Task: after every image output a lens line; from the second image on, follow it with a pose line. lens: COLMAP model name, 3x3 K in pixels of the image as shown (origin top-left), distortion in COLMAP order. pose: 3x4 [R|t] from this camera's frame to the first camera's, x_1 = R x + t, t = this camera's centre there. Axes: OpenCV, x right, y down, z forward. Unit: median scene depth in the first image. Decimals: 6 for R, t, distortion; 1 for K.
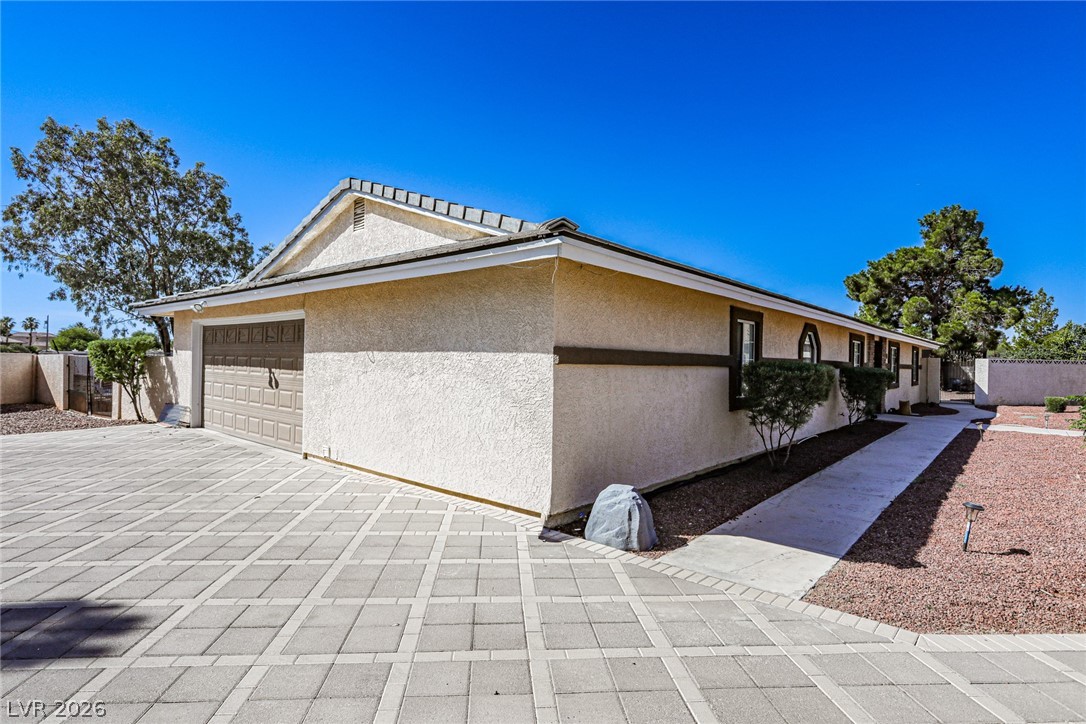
lens RADIAL K [[560.9, 0, 543.0], [0, 560.9, 362.0], [0, 0, 1]] dist [-0.000002, -0.000045]
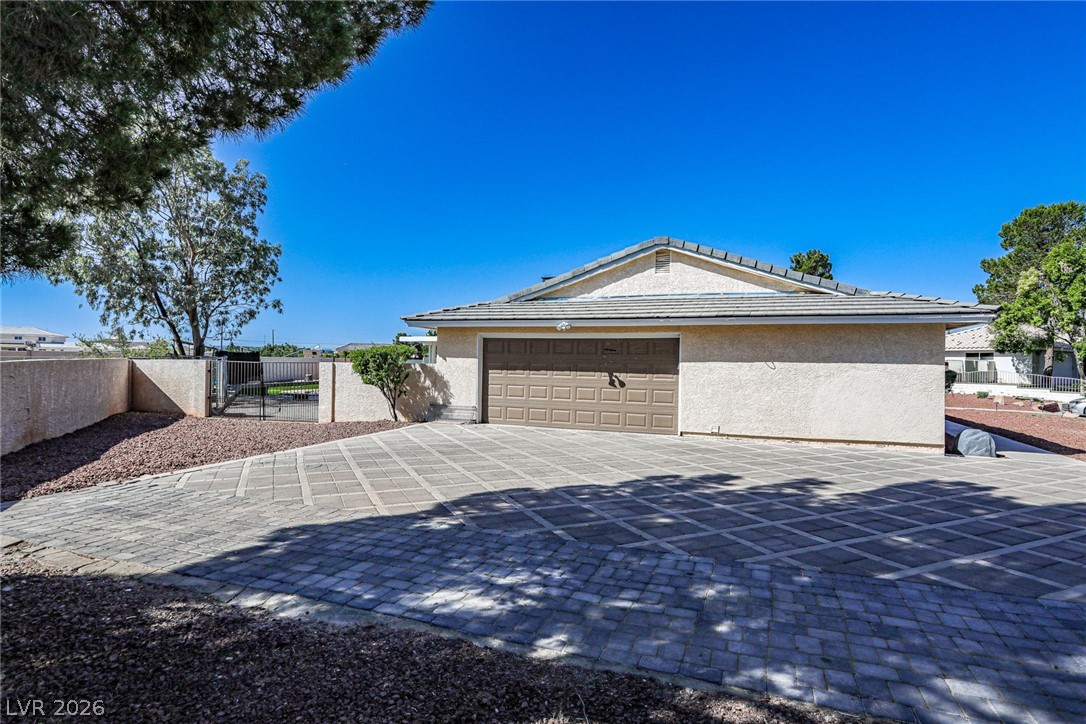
lens RADIAL K [[560.9, 0, 543.0], [0, 560.9, 362.0], [0, 0, 1]] dist [-0.000002, -0.000045]
pose [[0.937765, -0.003139, 0.347256, -1.149836], [0.001998, 0.999991, 0.003642, -0.021170], [-0.347265, -0.002722, 0.937763, -0.215162]]
